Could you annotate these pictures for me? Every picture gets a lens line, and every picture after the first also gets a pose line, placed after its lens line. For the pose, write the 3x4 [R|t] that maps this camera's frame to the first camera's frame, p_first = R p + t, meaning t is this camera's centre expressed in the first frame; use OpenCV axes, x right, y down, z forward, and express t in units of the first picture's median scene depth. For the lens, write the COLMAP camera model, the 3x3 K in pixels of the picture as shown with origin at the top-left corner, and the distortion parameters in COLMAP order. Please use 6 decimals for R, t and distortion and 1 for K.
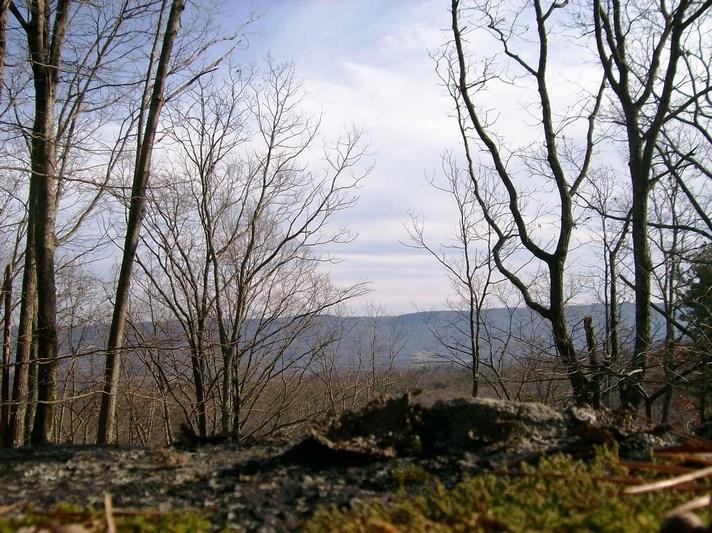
lens RADIAL K [[743.3, 0, 359.8], [0, 743.3, 269.7], [0, 0, 1]] dist [-0.125650, 0.000000]
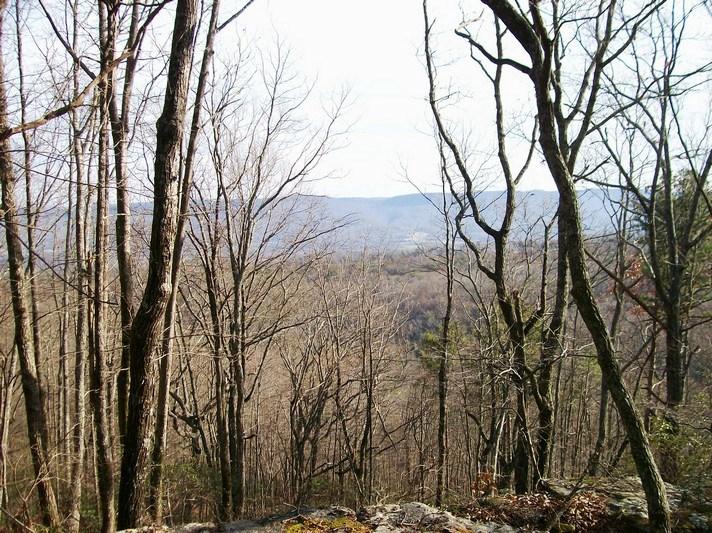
lens RADIAL K [[743.3, 0, 362.5], [0, 743.3, 261.3], [0, 0, 1]] dist [-0.125650, 0.000000]
pose [[0.999881, 0.008640, 0.012790, 0.006925], [-0.010438, 0.988938, 0.147960, -0.148126], [-0.011370, -0.148076, 0.988911, -0.271313]]
